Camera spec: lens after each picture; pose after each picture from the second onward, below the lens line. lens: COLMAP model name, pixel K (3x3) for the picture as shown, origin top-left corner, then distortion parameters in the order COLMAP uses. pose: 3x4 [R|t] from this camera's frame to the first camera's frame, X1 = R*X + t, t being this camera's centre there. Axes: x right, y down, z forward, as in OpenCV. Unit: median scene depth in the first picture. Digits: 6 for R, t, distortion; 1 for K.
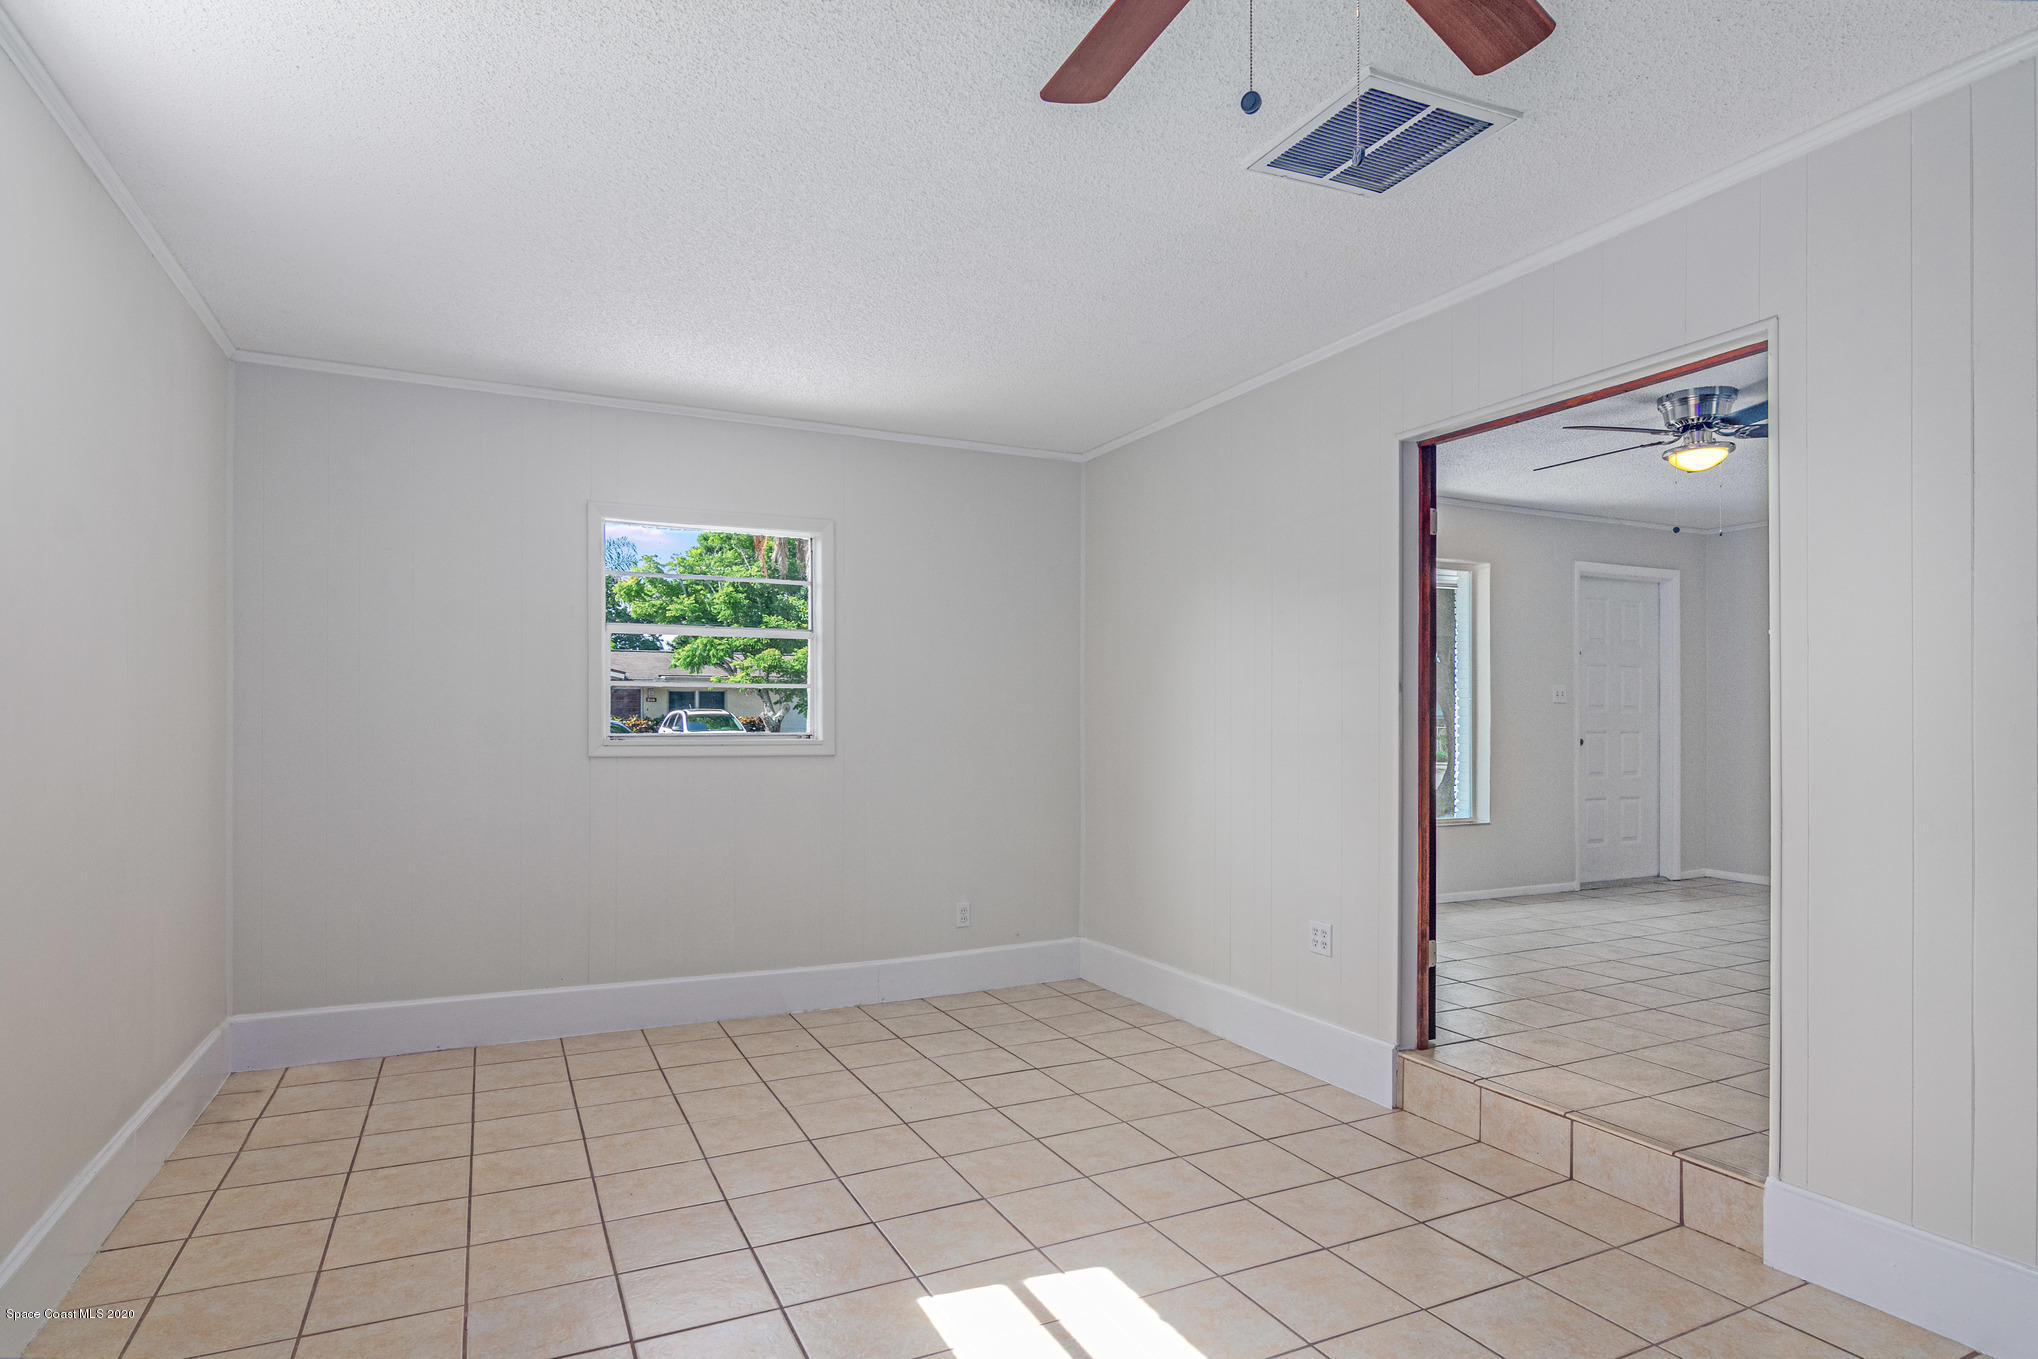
lens RADIAL K [[1096.4, 0, 977.6], [0, 1096.4, 717.0], [0, 0, 1]] dist [-0.002181, 0.000384]
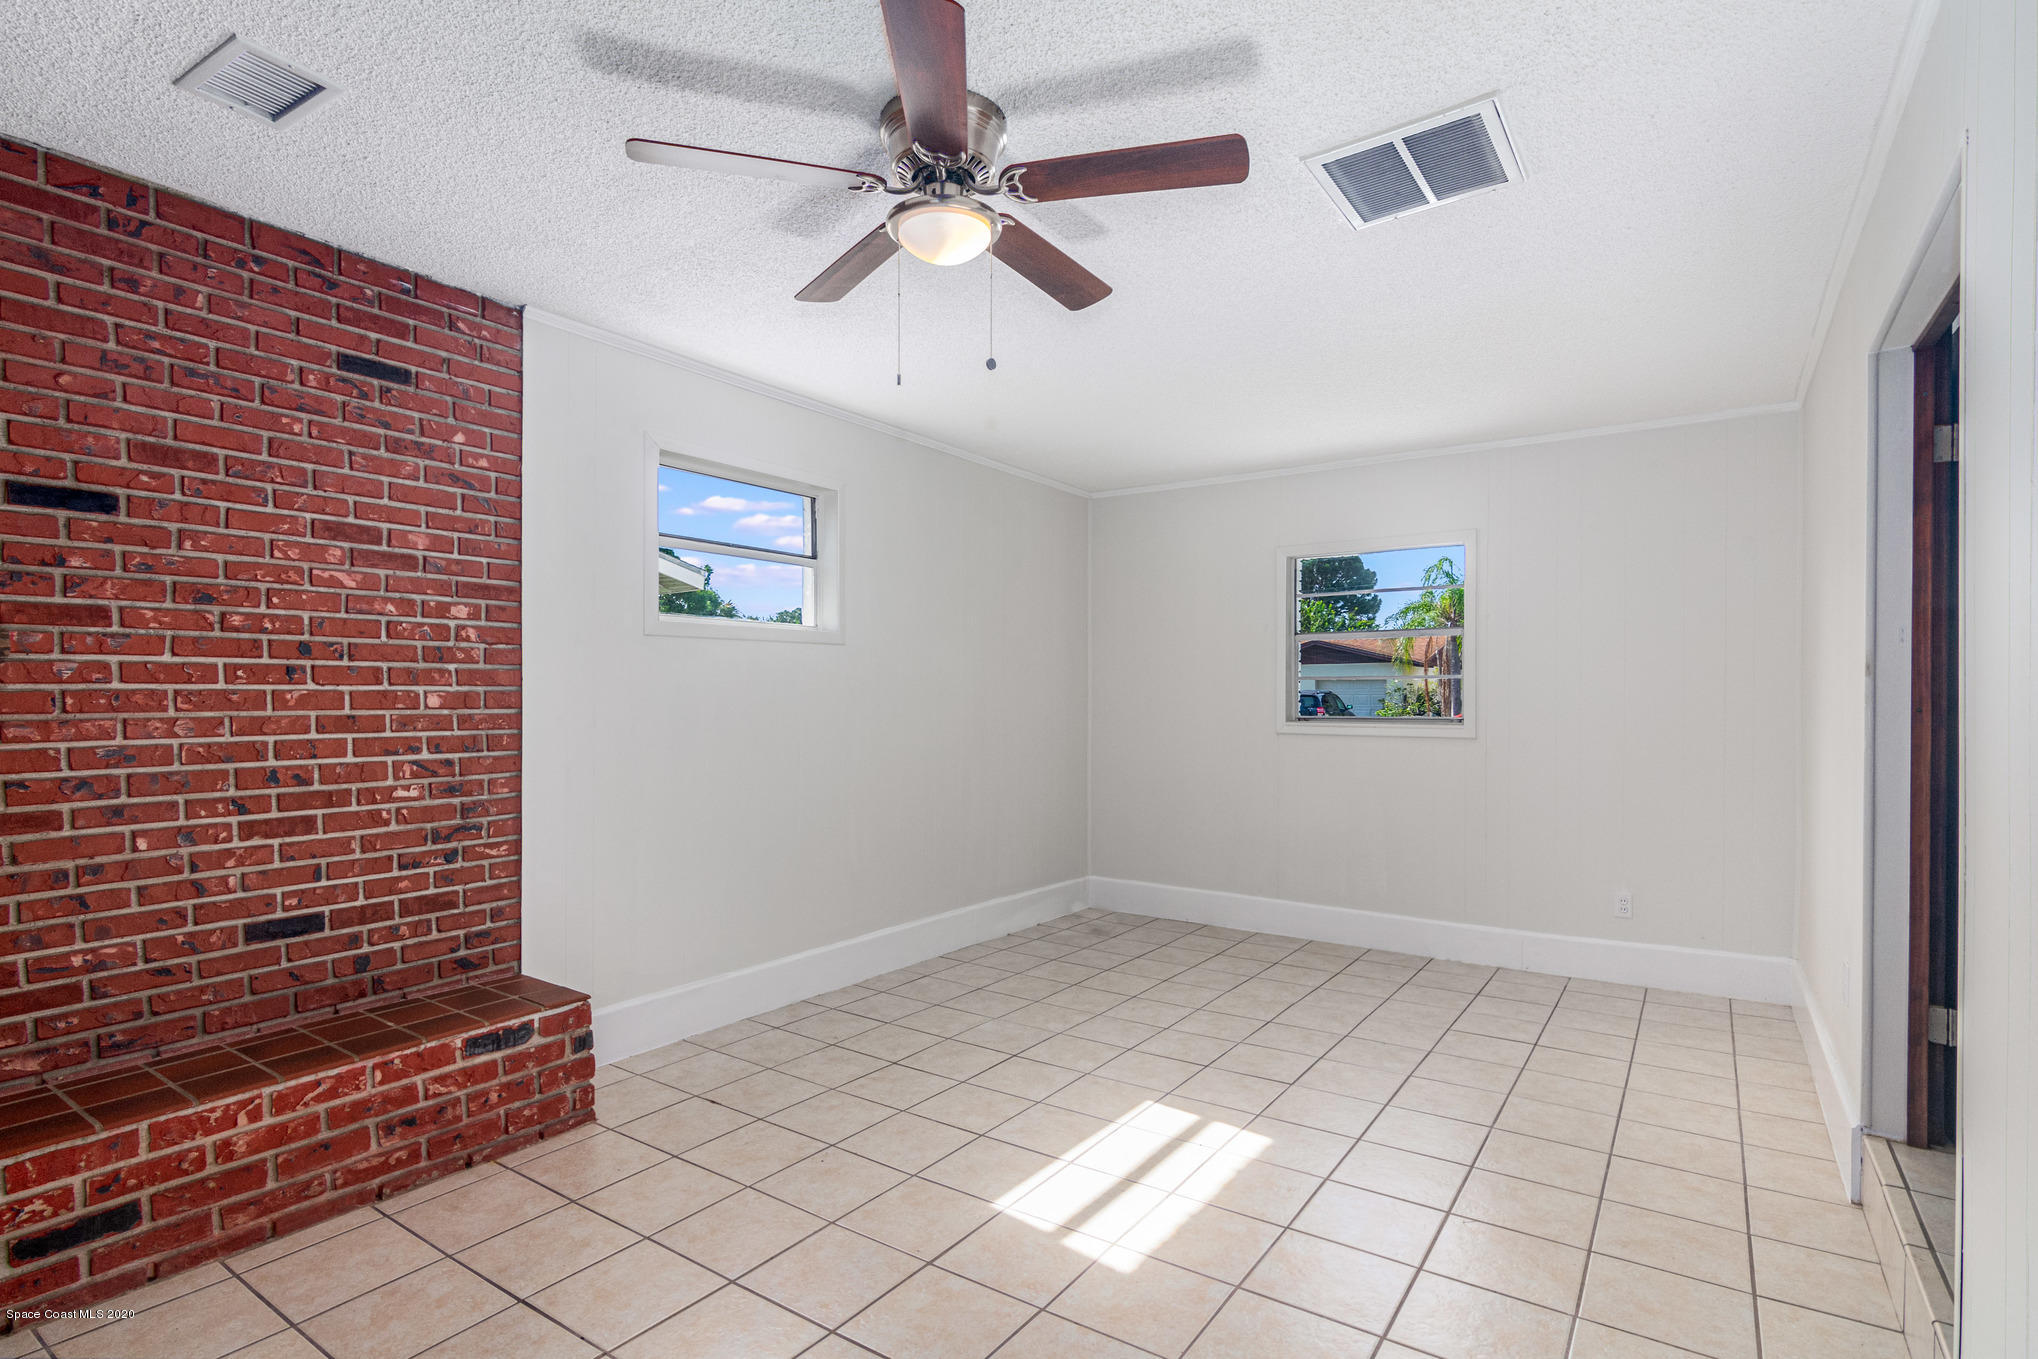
lens RADIAL K [[999.8, 0, 1011.8], [0, 999.8, 711.1], [0, 0, 1]] dist [0.000126, 0.004137]
pose [[0.507463, 0.012742, -0.861579, 0.681306], [0.001057, 0.999881, 0.015409, -0.009302], [0.861673, -0.008730, 0.507389, 0.111684]]
